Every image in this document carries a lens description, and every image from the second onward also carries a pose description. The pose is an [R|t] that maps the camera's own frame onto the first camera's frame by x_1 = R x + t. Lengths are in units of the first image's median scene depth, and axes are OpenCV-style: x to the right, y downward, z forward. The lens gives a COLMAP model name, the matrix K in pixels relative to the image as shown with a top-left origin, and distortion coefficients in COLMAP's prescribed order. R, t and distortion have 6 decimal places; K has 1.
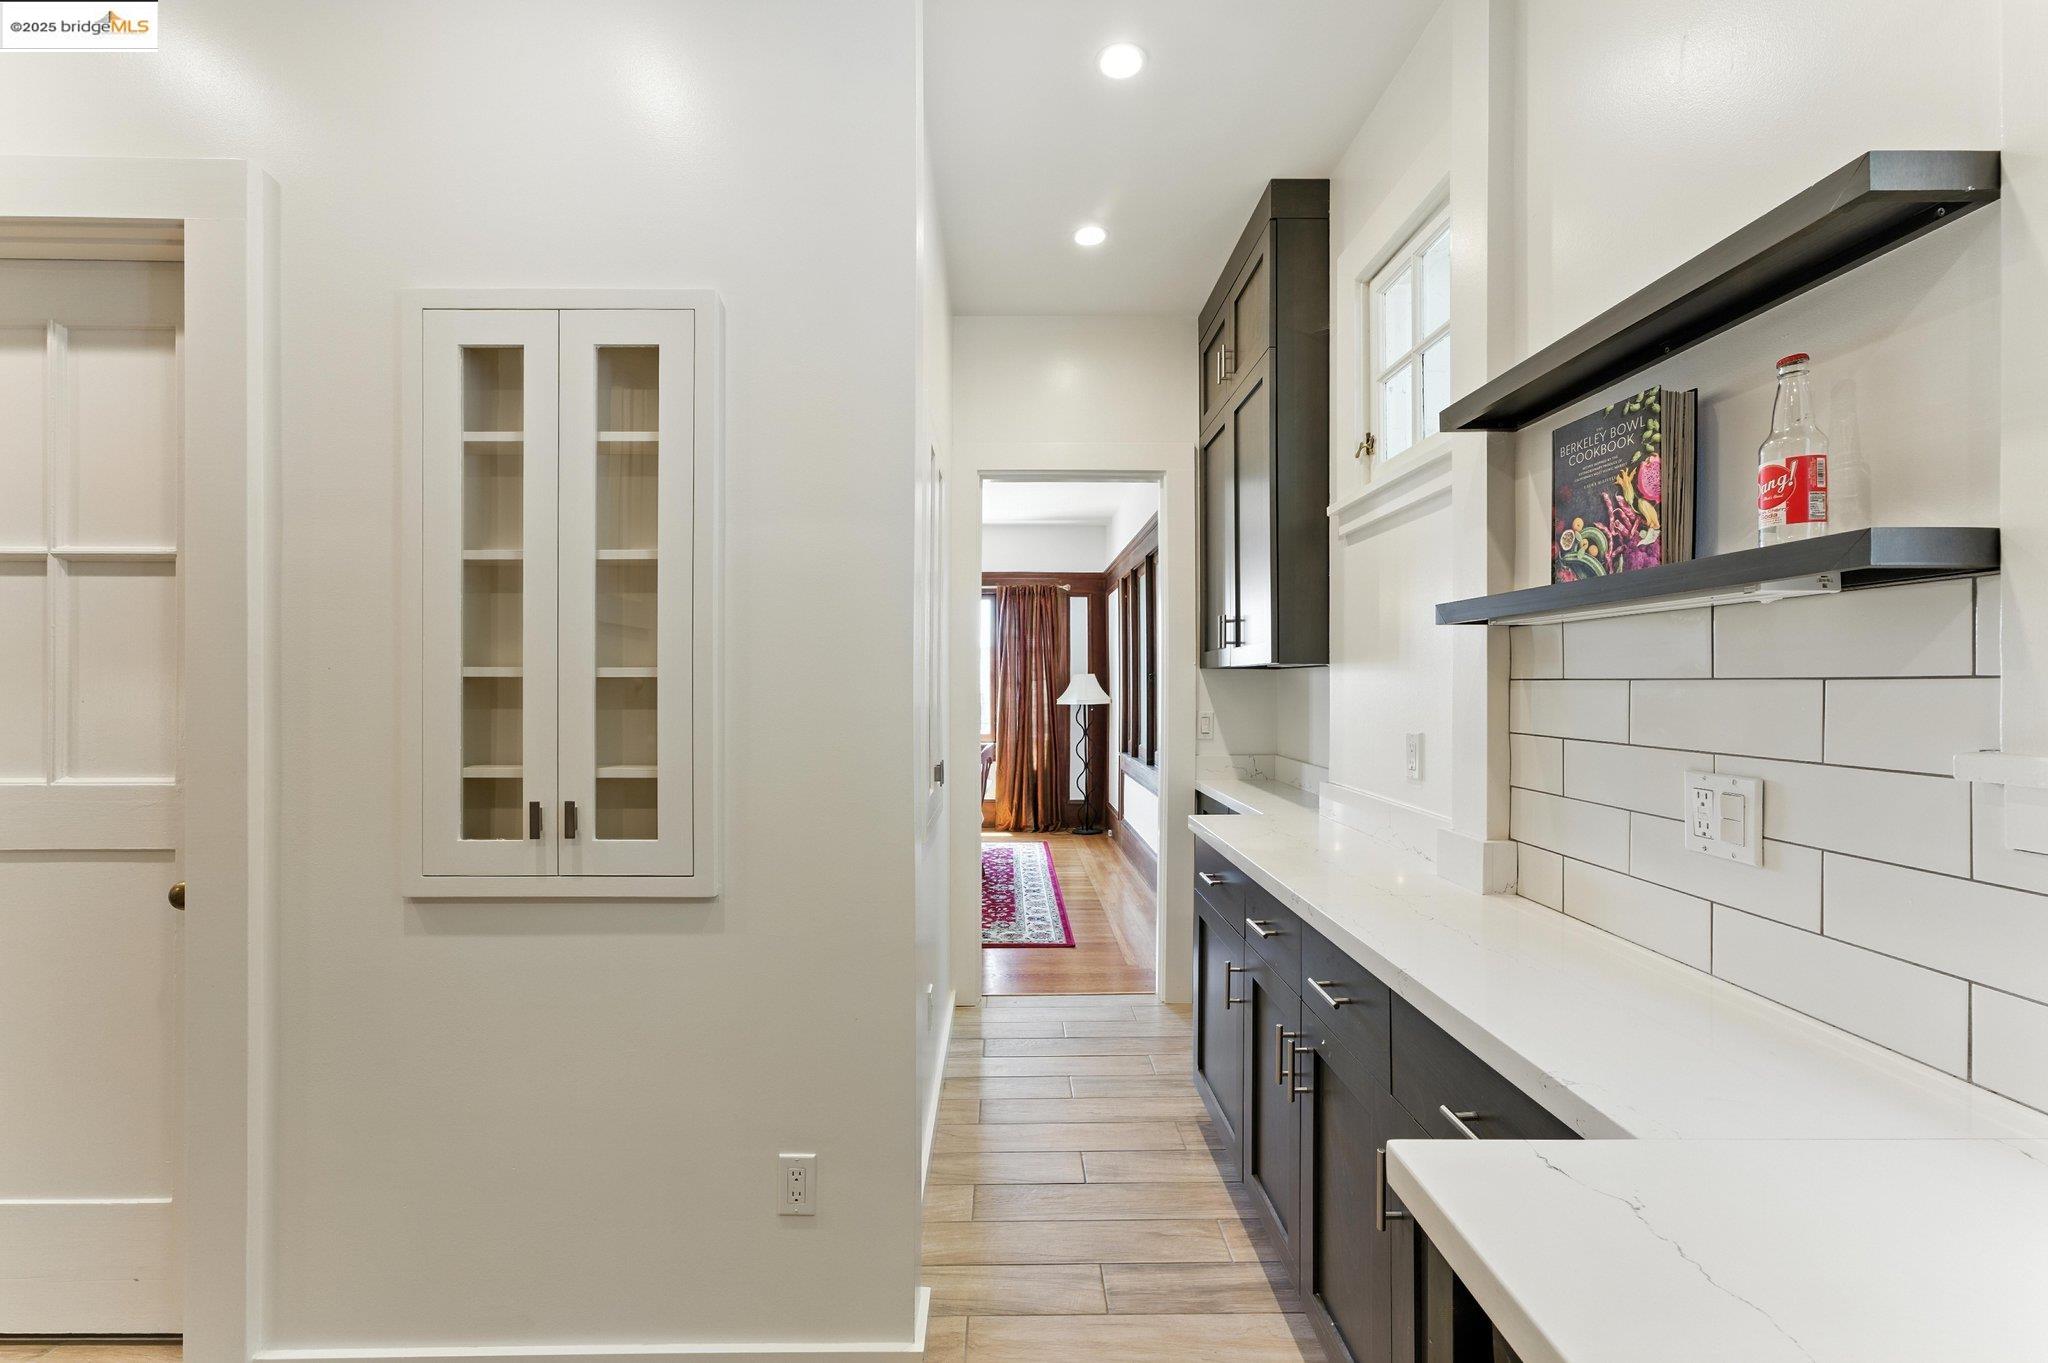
lens RADIAL K [[815.3, 0, 1024.0], [0, 815.3, 681.5], [0, 0, 1]] dist [0.000516, 0.000219]
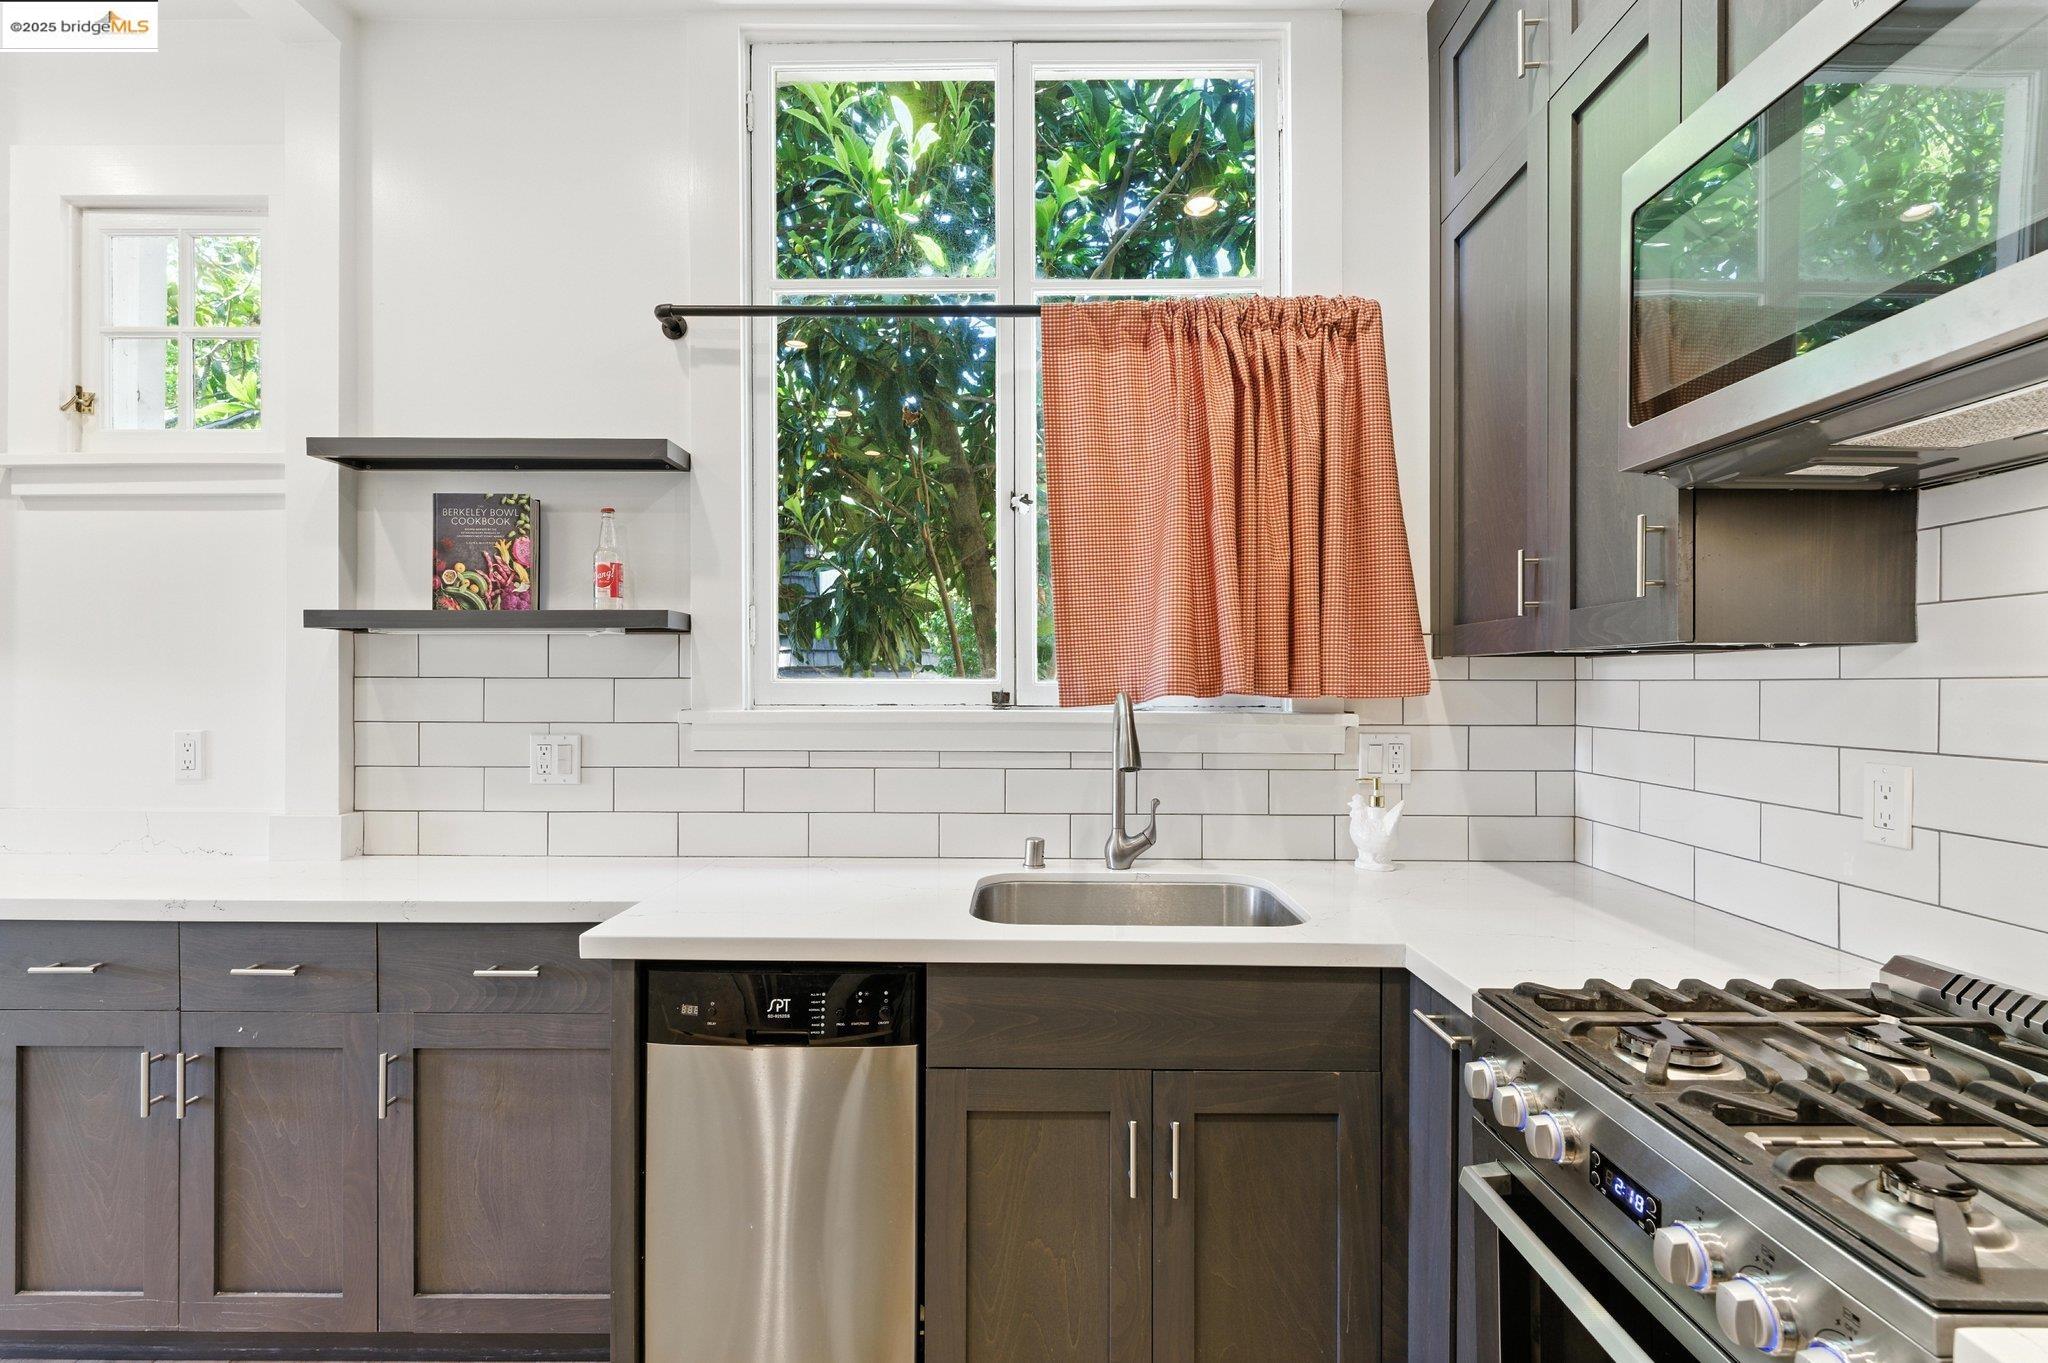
lens RADIAL K [[891.3, 0, 1010.5], [0, 891.3, 687.3], [0, 0, 1]] dist [0.001210, 0.000231]
pose [[0.037076, -0.004470, 0.999302, -0.874455], [-0.002979, 0.999985, 0.004584, 0.004400], [-0.999308, -0.003147, 0.037062, -0.008705]]
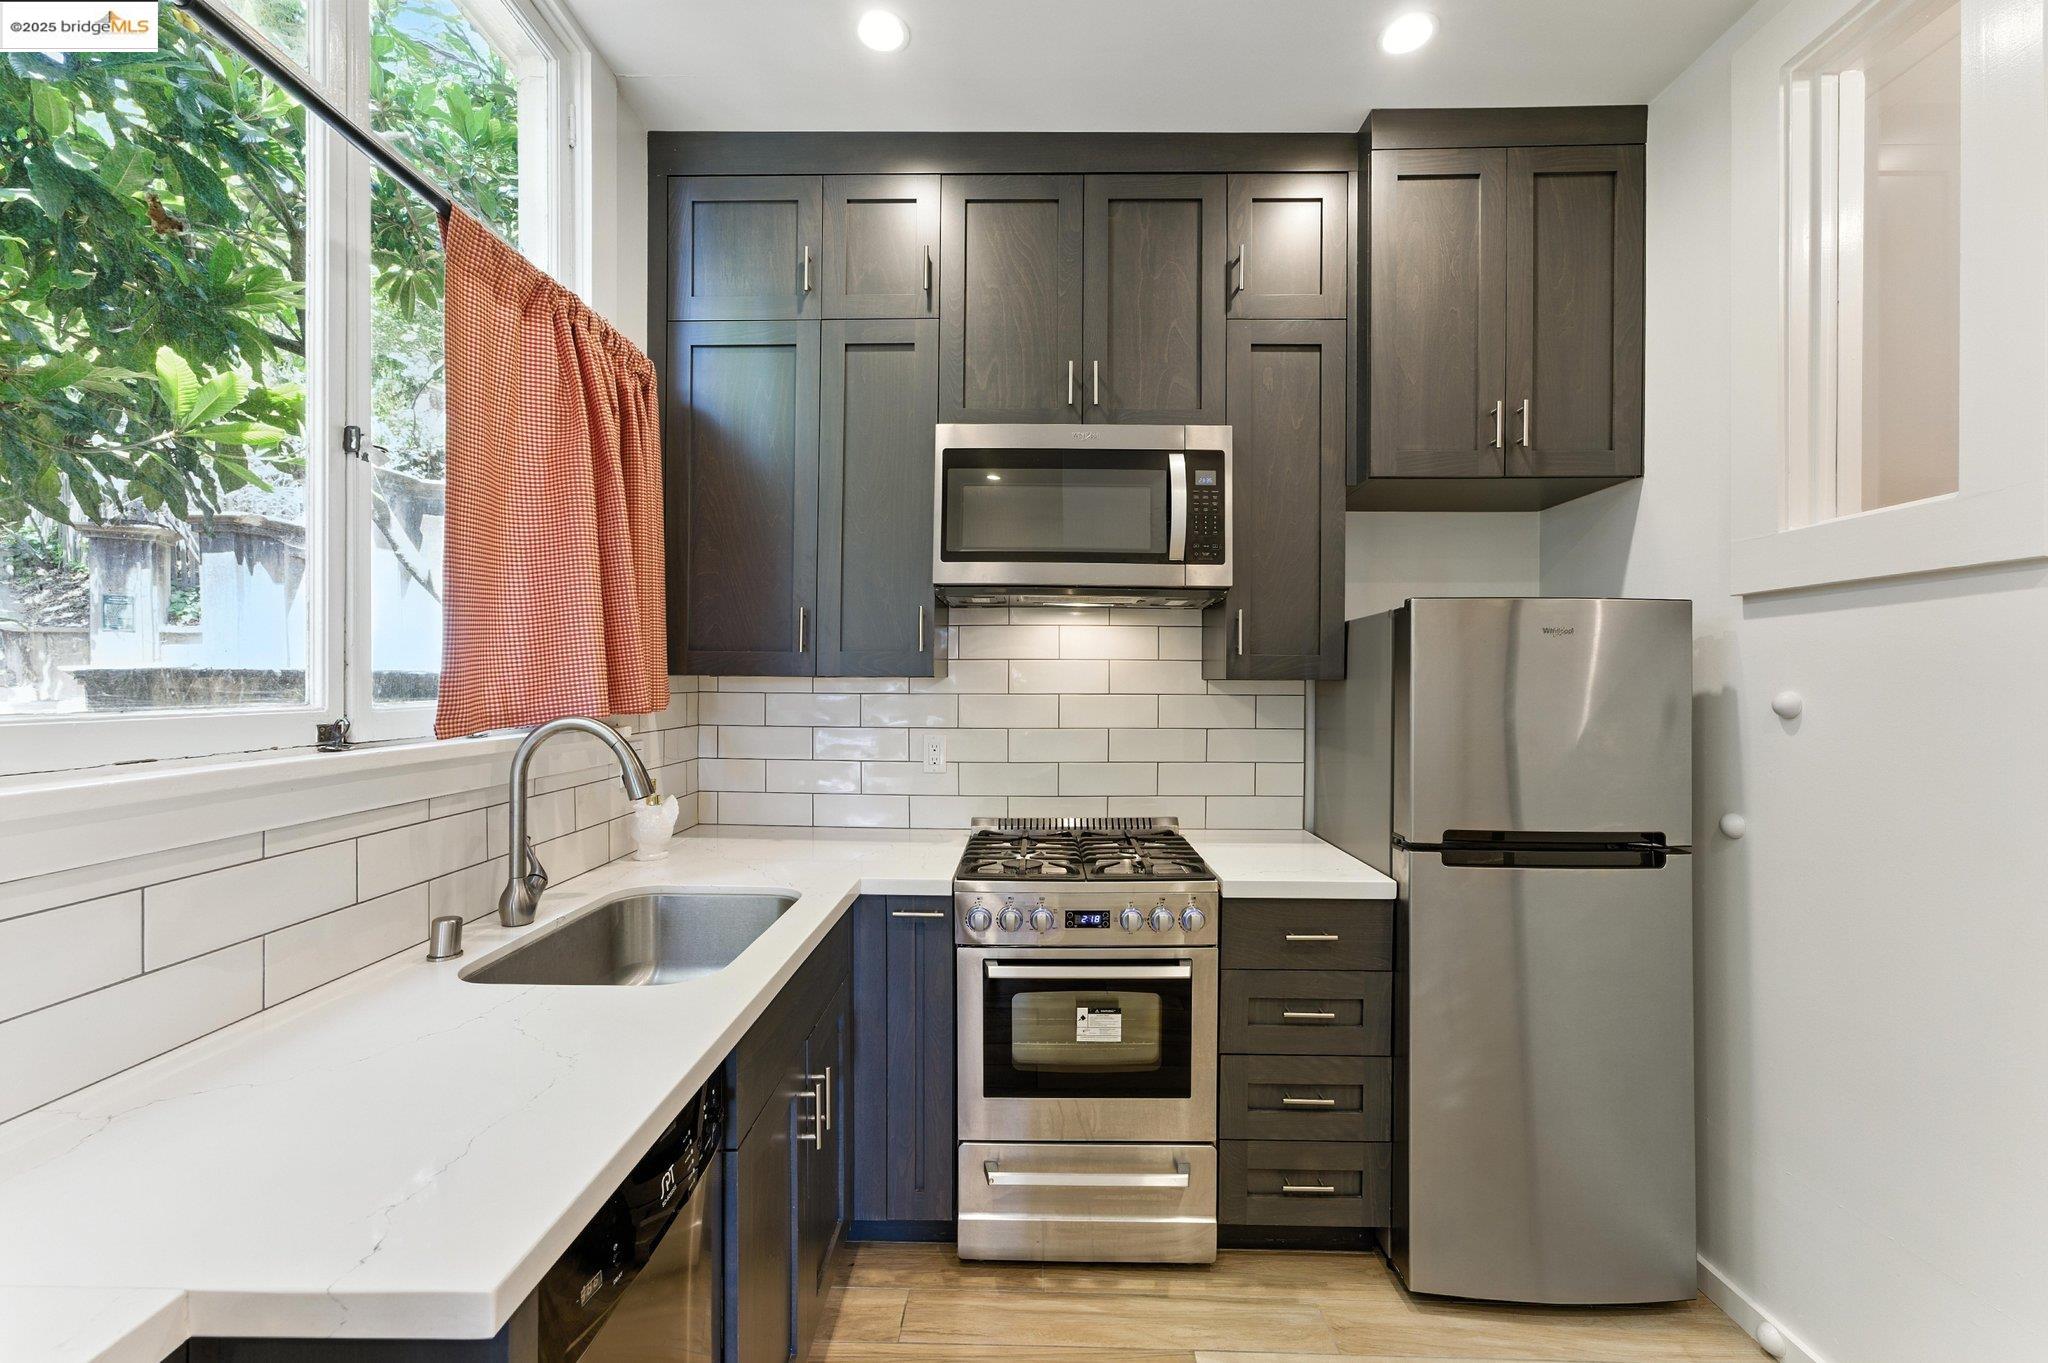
lens RADIAL K [[826.2, 0, 1020.2], [0, 826.2, 685.5], [0, 0, 1]] dist [-0.031892, 0.025565]
pose [[-0.999326, -0.004130, 0.036466, -0.079665], [-0.003926, 0.999976, 0.005671, -0.036576], [-0.036489, 0.005524, -0.999319, 1.062214]]
